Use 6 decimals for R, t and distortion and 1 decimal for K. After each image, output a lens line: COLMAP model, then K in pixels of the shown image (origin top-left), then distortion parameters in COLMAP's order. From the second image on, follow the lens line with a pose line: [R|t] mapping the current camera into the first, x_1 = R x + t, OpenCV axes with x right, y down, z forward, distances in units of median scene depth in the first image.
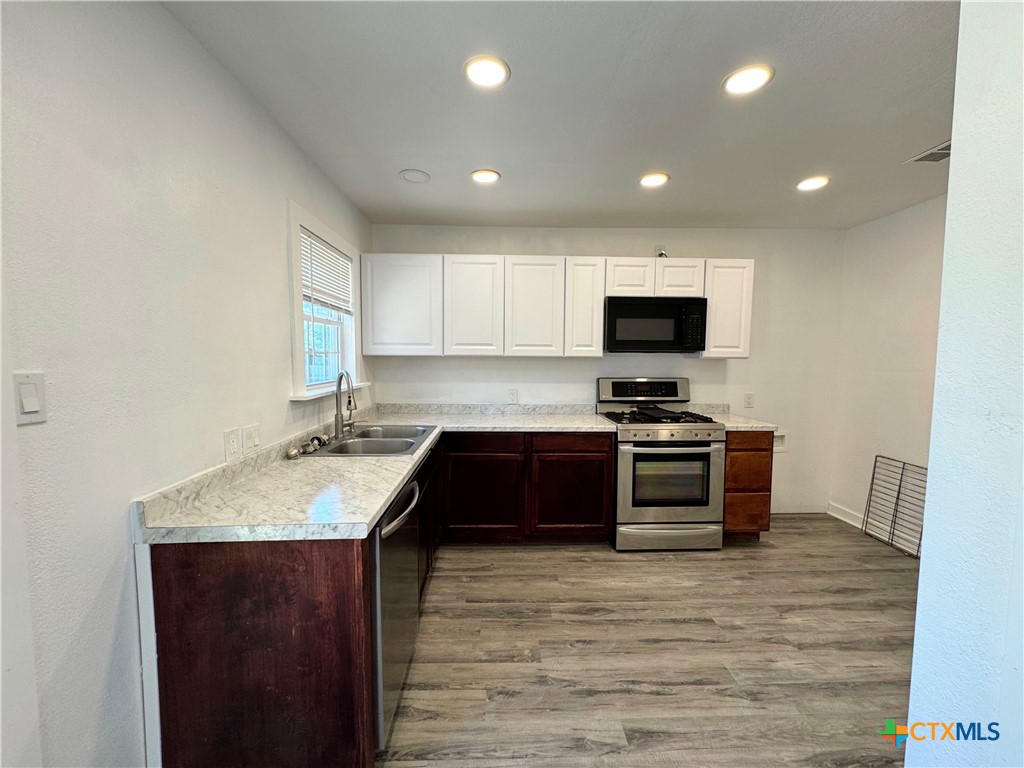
lens RADIAL K [[409.2, 0, 511.9], [0, 409.2, 383.8], [0, 0, 1]] dist [-0.001920, 0.000630]
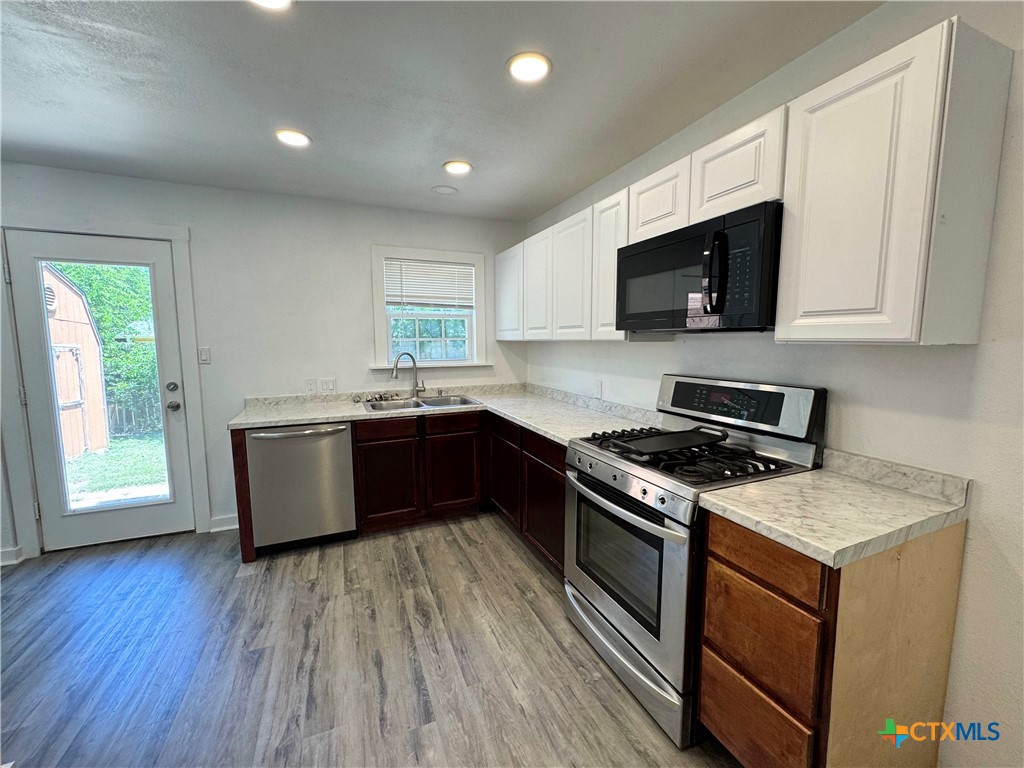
lens RADIAL K [[409.2, 0, 510.1], [0, 409.2, 383.0], [0, 0, 1]] dist [-0.001920, 0.000630]
pose [[0.364621, 0.090969, -0.926702, 1.031969], [-0.057591, 0.995514, 0.075064, -0.049419], [0.929373, 0.026000, 0.368224, 0.780635]]
